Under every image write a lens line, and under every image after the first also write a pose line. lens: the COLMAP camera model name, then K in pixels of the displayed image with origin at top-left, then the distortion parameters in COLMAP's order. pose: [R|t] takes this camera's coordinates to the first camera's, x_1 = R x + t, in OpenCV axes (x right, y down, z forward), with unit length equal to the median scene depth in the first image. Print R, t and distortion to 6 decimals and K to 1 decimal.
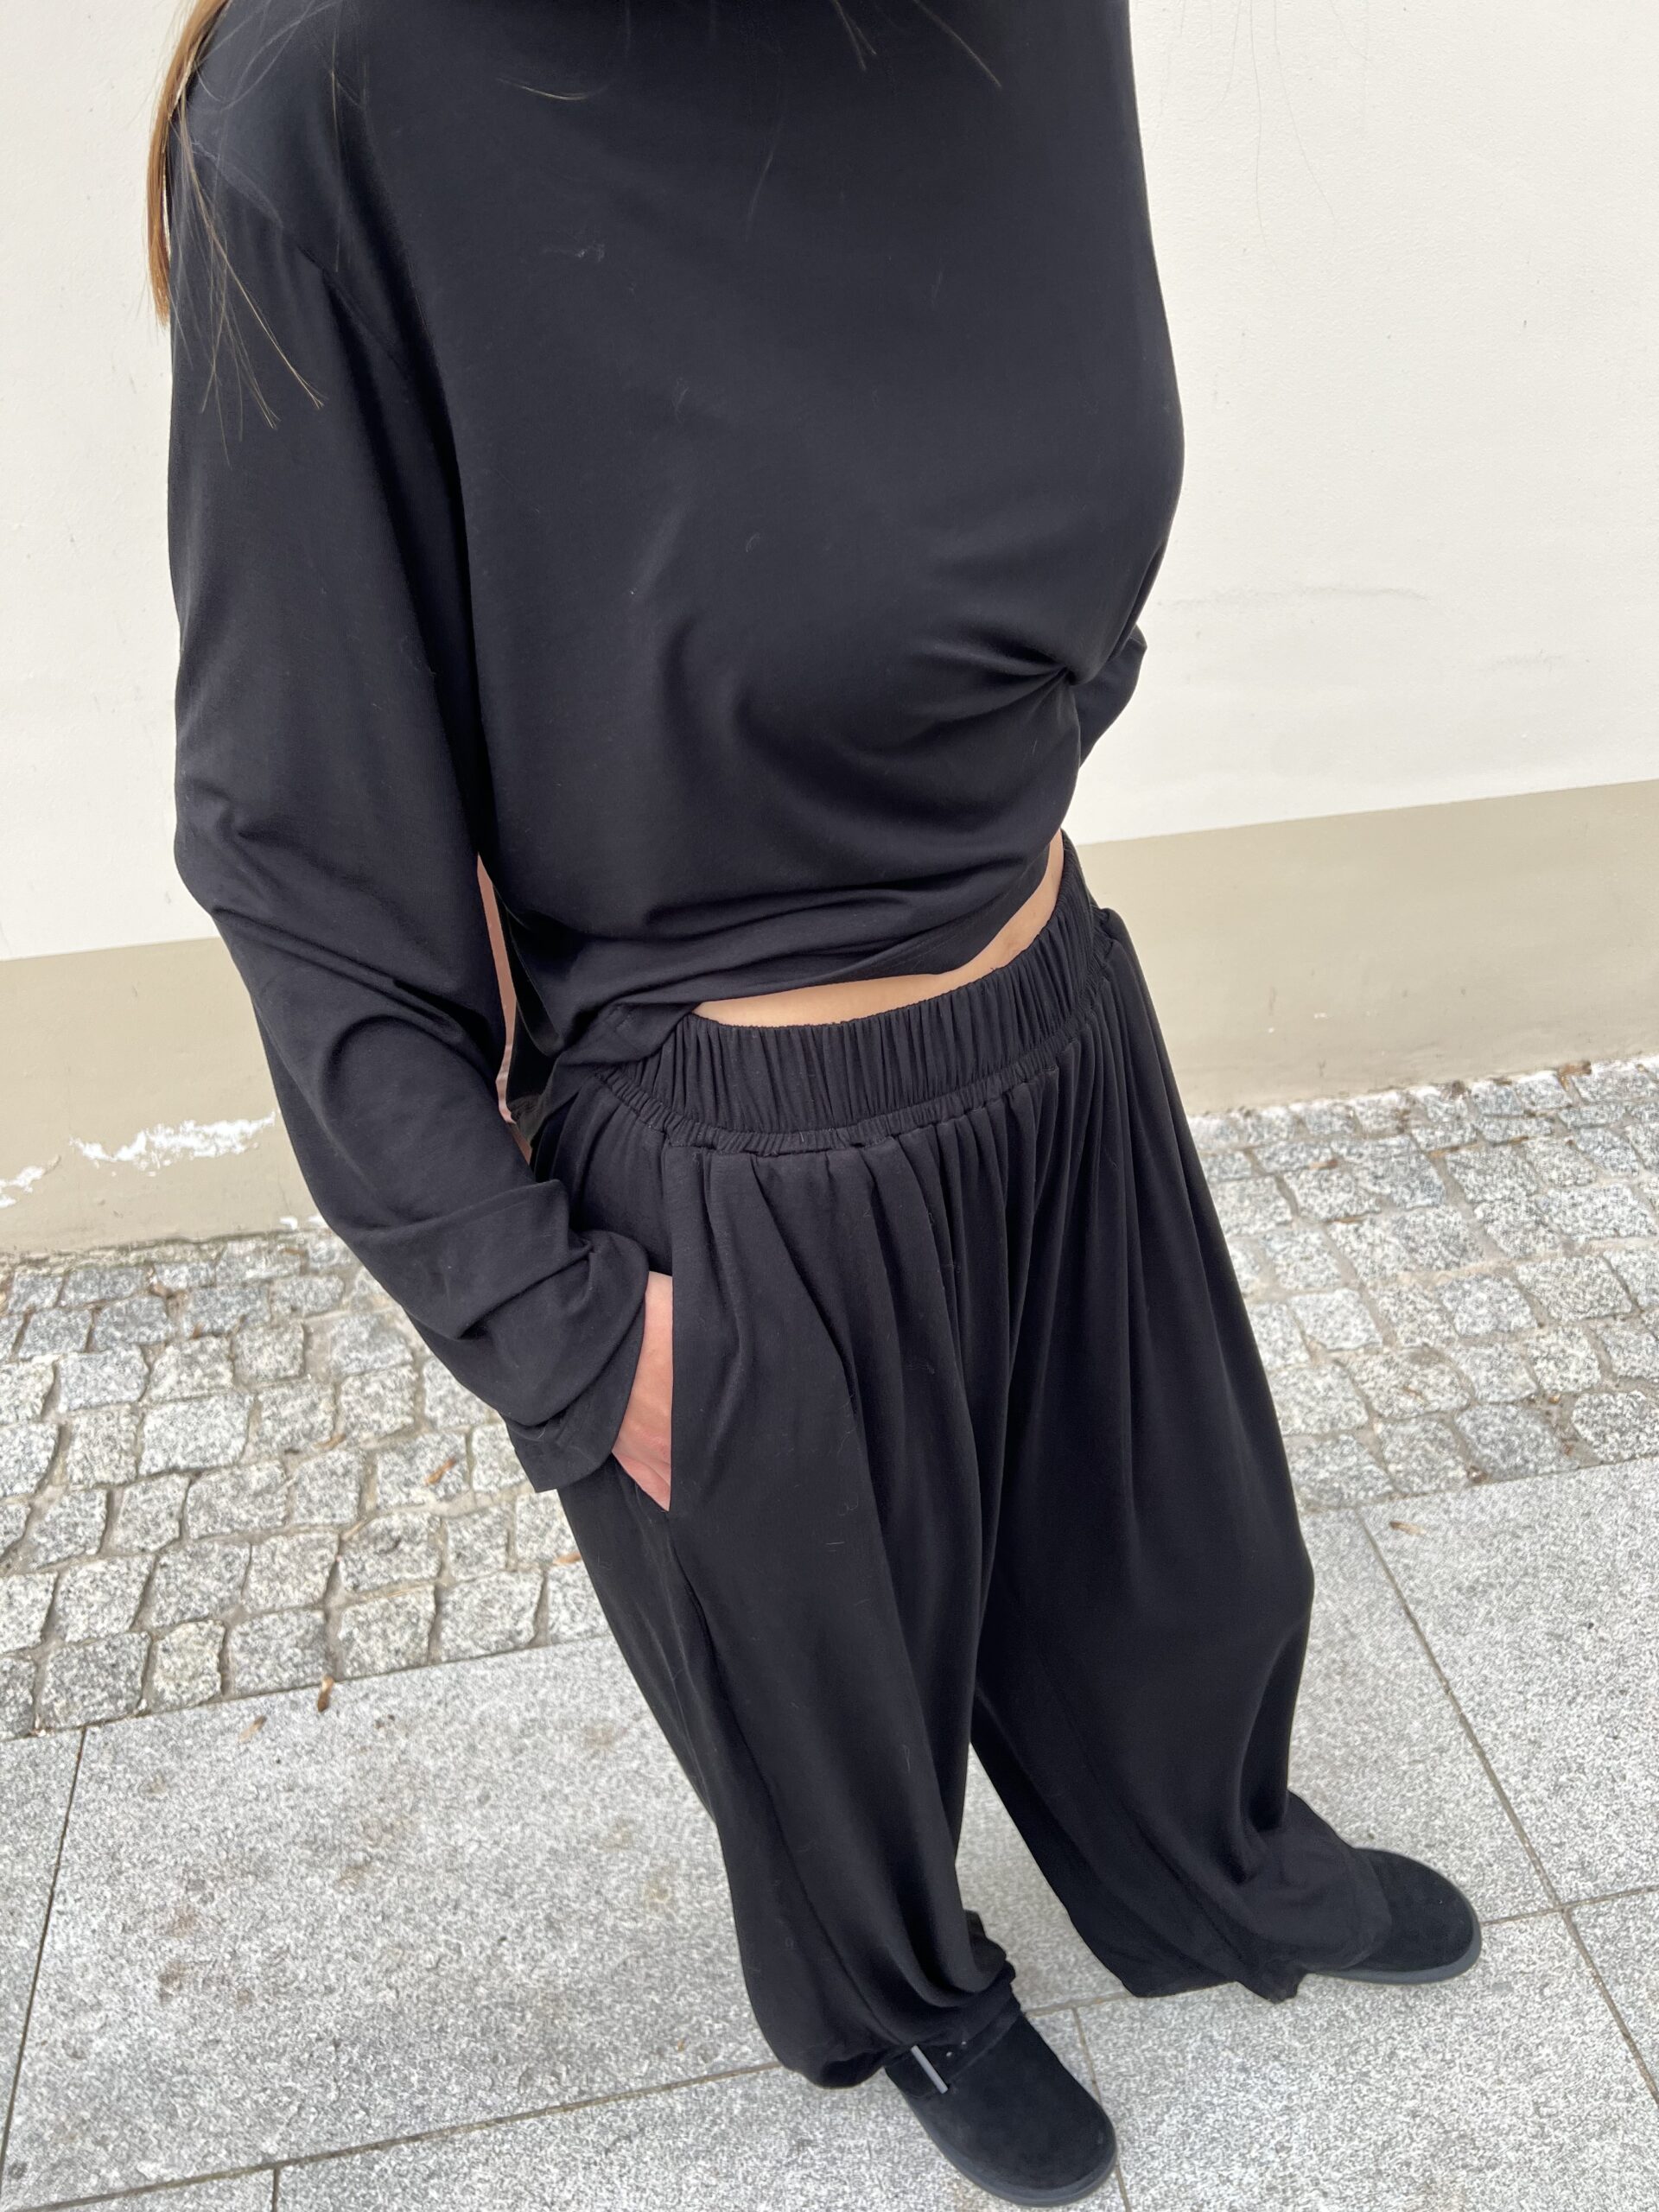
lens RADIAL K [[1677.8, 0, 868.0], [0, 1677.8, 1110.7], [0, 0, 1]] dist [0.047515, -0.049791]
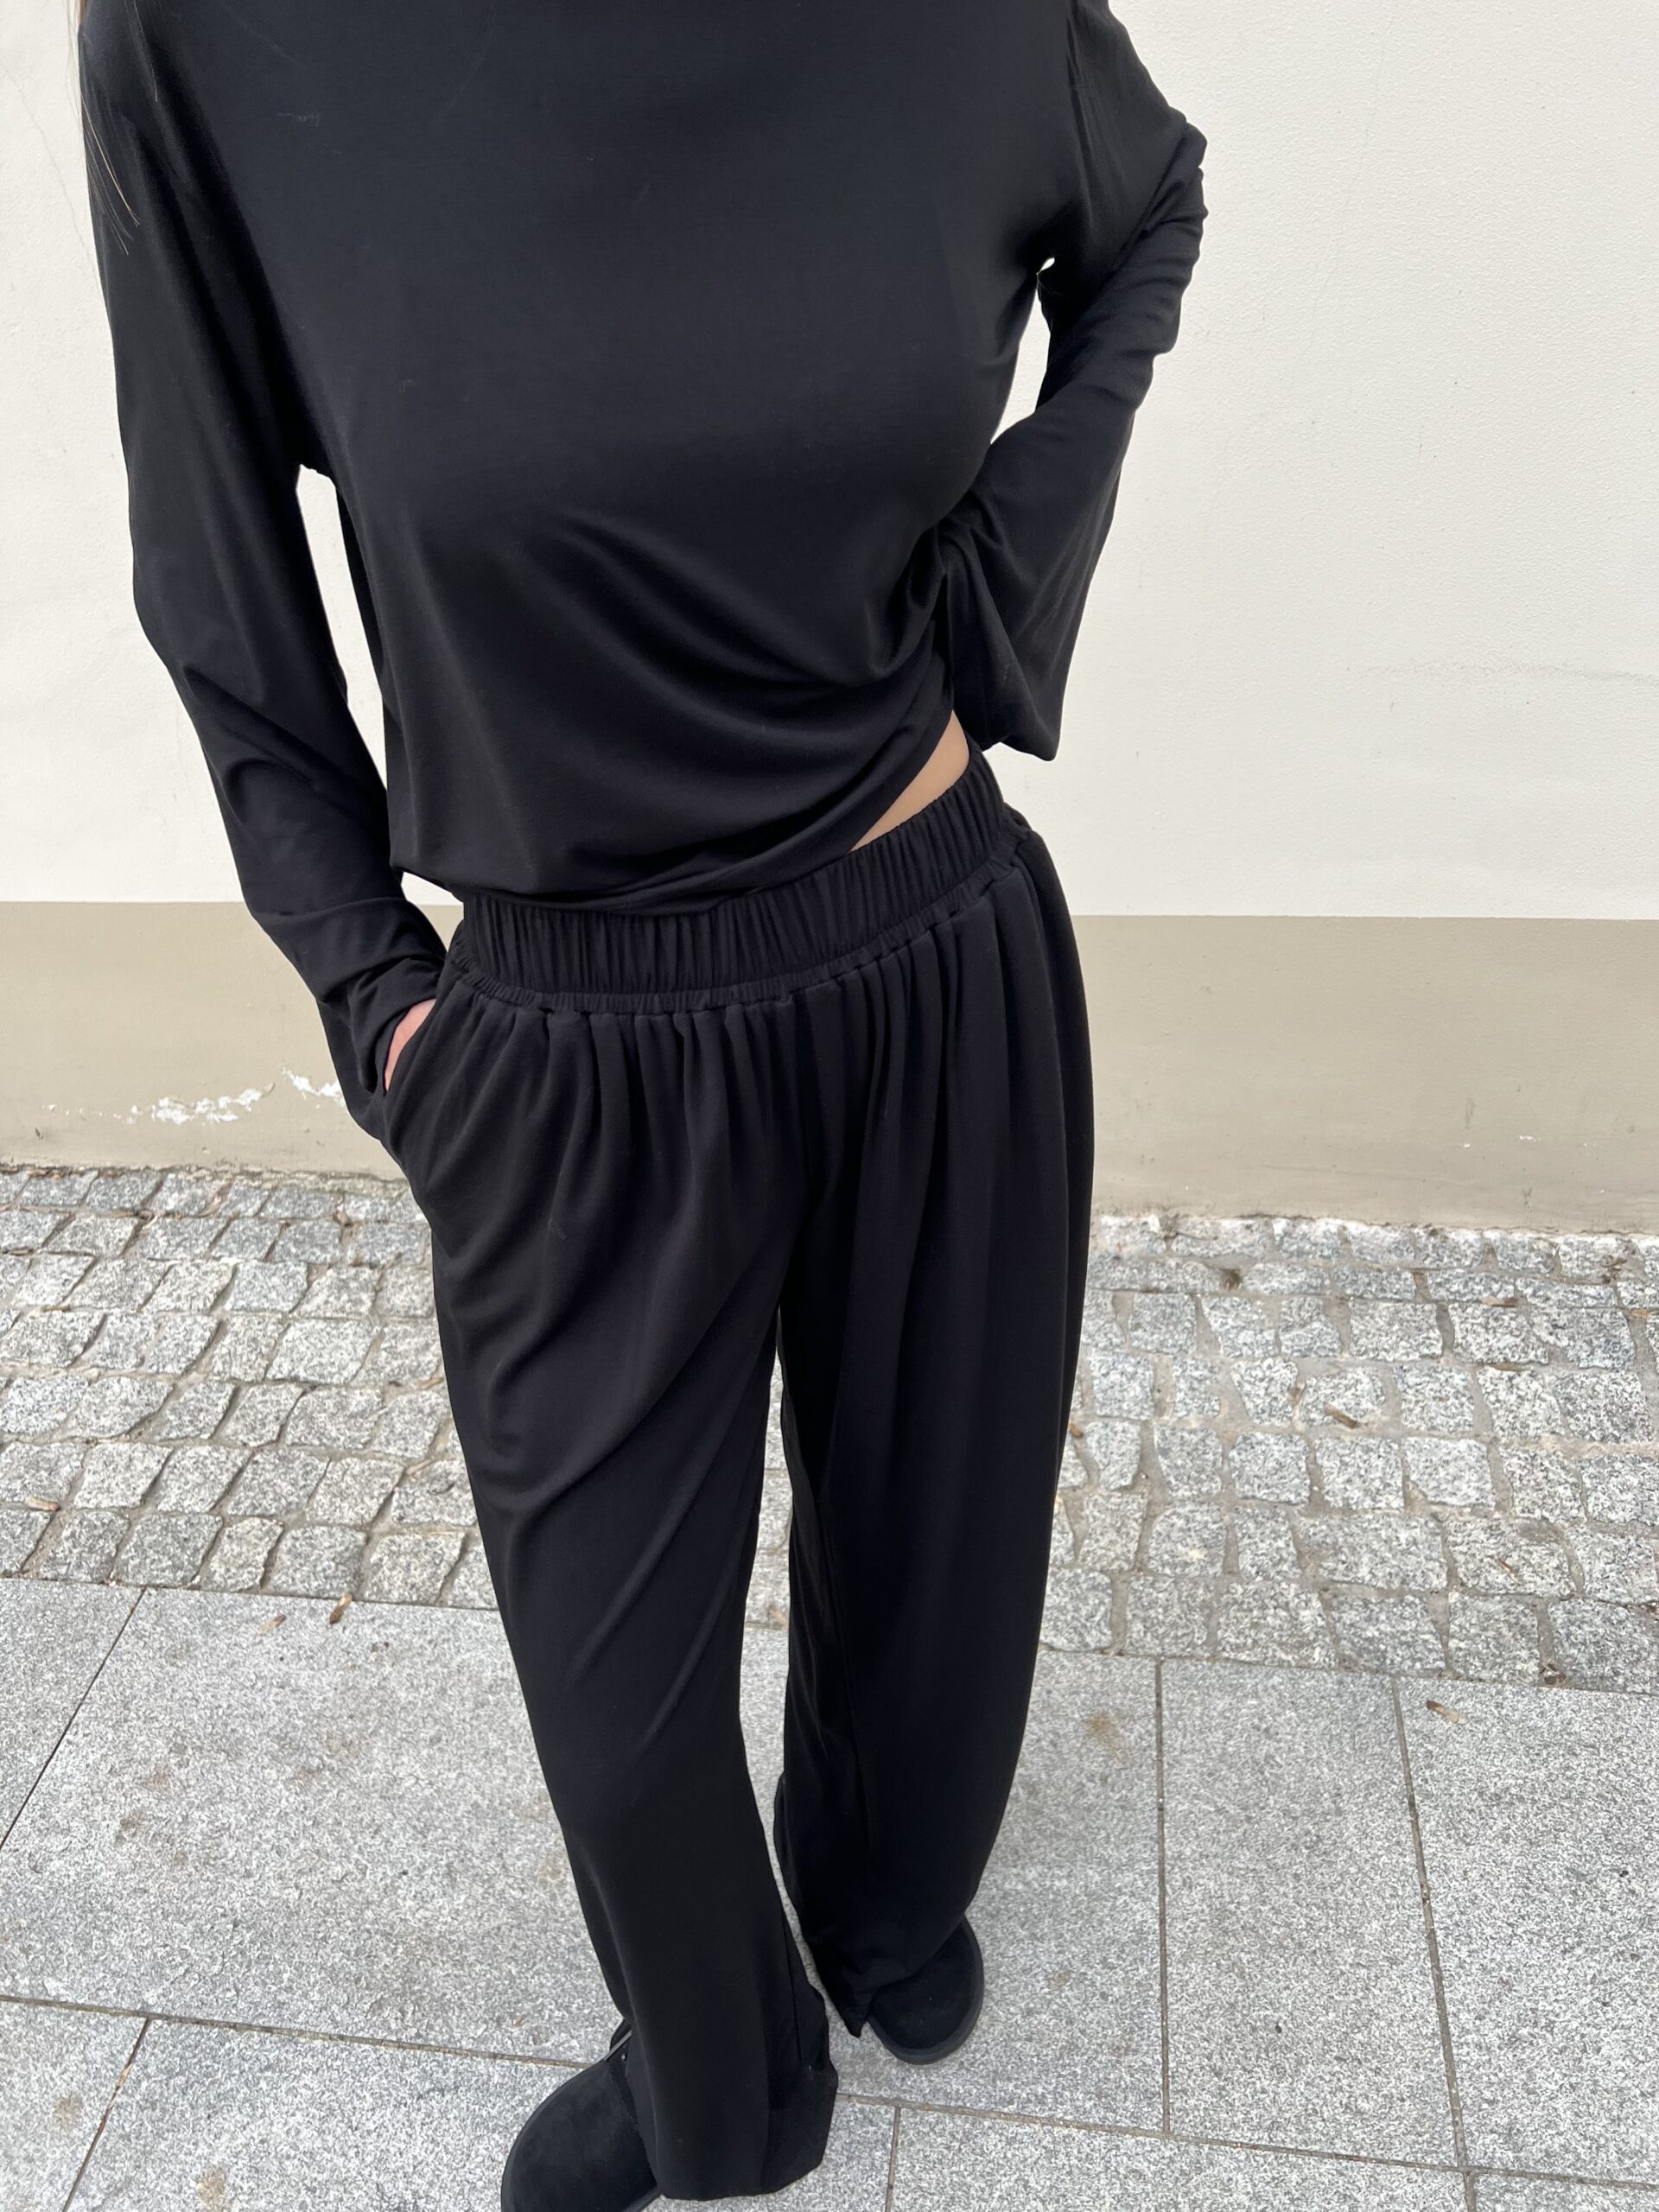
lens RADIAL K [[1677.8, 0, 836.4], [0, 1677.8, 1113.2], [0, 0, 1]] dist [0.047515, -0.049791]
pose [[0.949398, 0.153378, -0.274079, 0.223201], [-0.157109, 0.987545, 0.008424, -0.026596], [0.271958, 0.035063, 0.961670, 0.035222]]
